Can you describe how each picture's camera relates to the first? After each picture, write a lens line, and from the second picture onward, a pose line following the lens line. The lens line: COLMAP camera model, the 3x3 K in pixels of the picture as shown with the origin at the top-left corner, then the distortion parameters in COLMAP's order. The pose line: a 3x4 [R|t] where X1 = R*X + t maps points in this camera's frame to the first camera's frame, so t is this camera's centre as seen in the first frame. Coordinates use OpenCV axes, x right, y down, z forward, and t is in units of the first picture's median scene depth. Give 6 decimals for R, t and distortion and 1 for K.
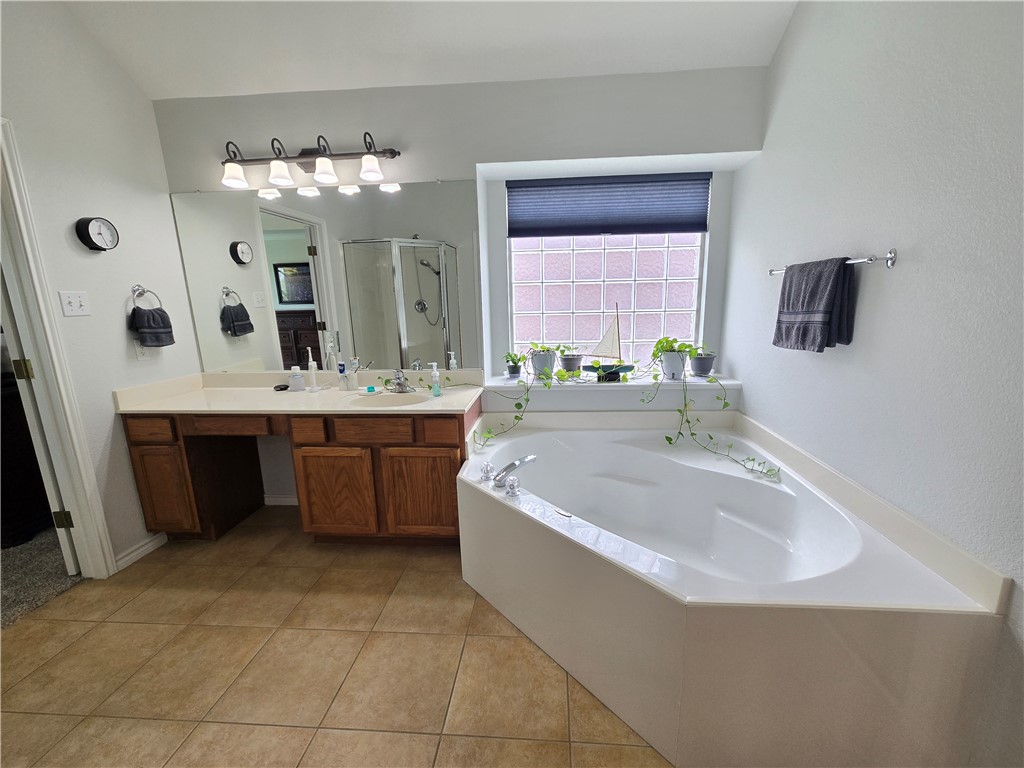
lens RADIAL K [[420.3, 0, 520.1], [0, 420.3, 390.7], [0, 0, 1]] dist [0.000031, 0.000668]
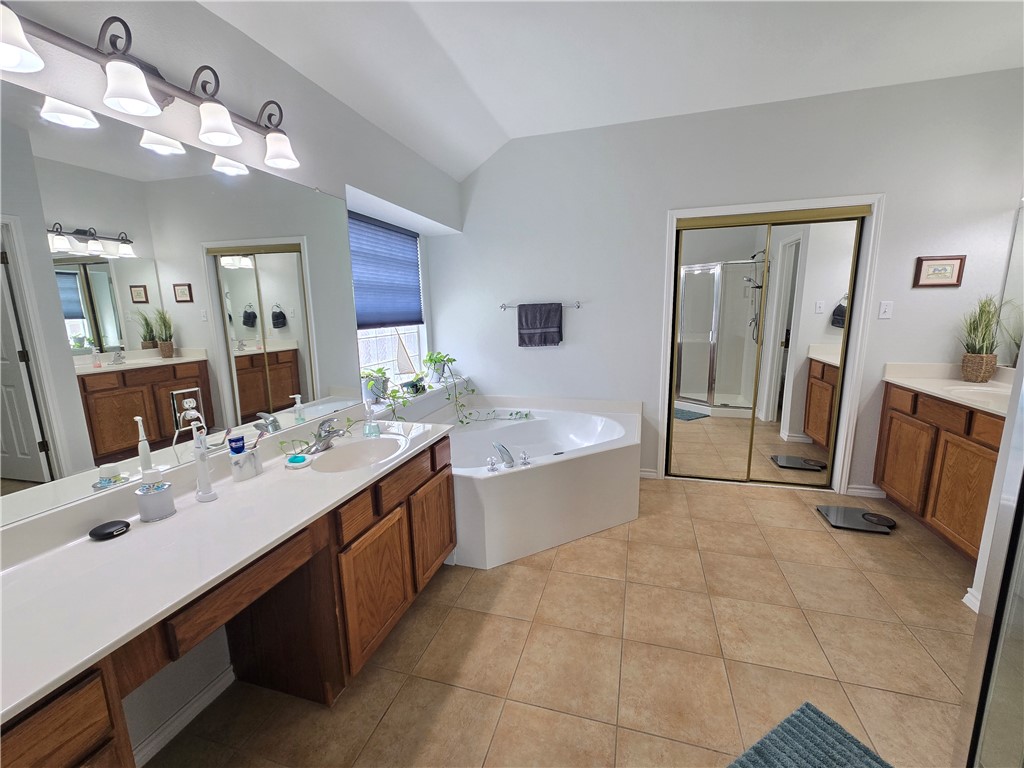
lens RADIAL K [[420.3, 0, 522.8], [0, 420.3, 382.2], [0, 0, 1]] dist [0.000031, 0.000668]
pose [[0.205862, -0.155525, 0.966143, -1.269600], [0.229749, 0.967376, 0.106769, -0.156411], [-0.951229, 0.199990, 0.234877, 0.606977]]
